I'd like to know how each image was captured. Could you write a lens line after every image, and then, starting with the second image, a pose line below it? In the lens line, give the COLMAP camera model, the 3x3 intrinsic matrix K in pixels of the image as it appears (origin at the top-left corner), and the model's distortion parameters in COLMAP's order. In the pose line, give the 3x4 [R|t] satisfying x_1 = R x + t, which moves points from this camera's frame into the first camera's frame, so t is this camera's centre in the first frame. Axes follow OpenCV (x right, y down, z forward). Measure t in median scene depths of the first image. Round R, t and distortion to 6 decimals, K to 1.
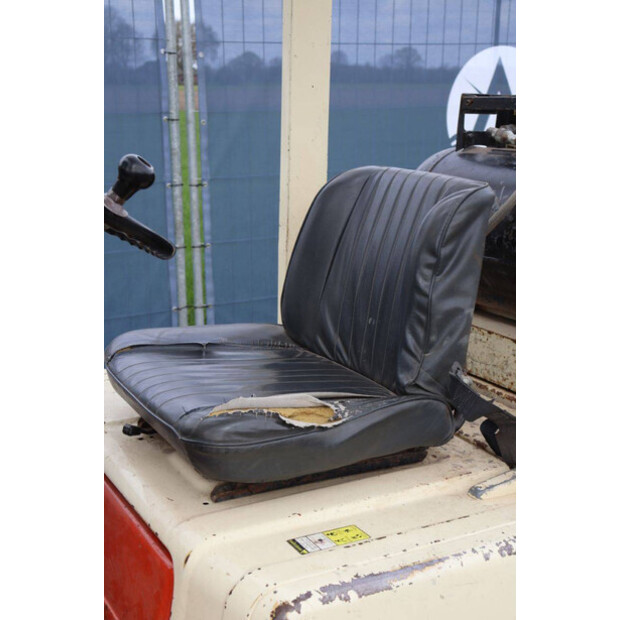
lens RADIAL K [[864.5, 0, 310.0], [0, 864.5, 310.0], [0, 0, 1]] dist [0.007097, 0.386984]
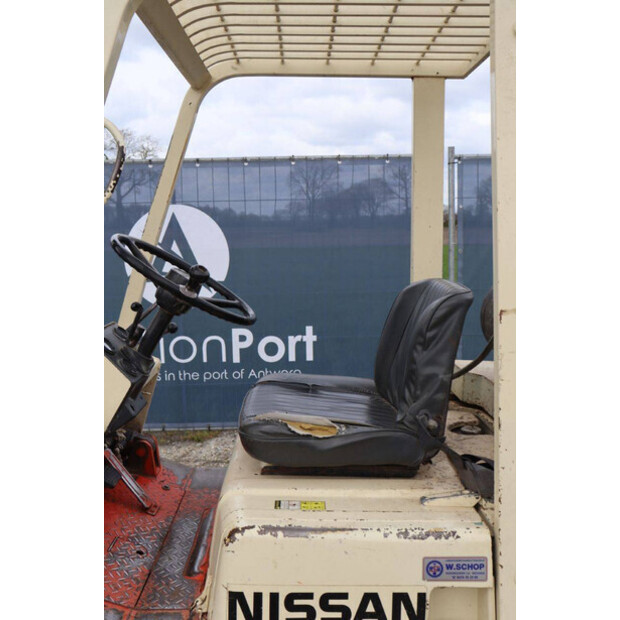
lens RADIAL K [[618.7, 0, 310.0], [0, 618.7, 310.0], [0, 0, 1]] dist [-0.099264, 0.170904]
pose [[0.879658, 0.046606, -0.473318, 0.549107], [-0.102643, 0.990338, -0.093245, 0.011583], [0.464399, 0.130607, 0.875942, -0.029206]]
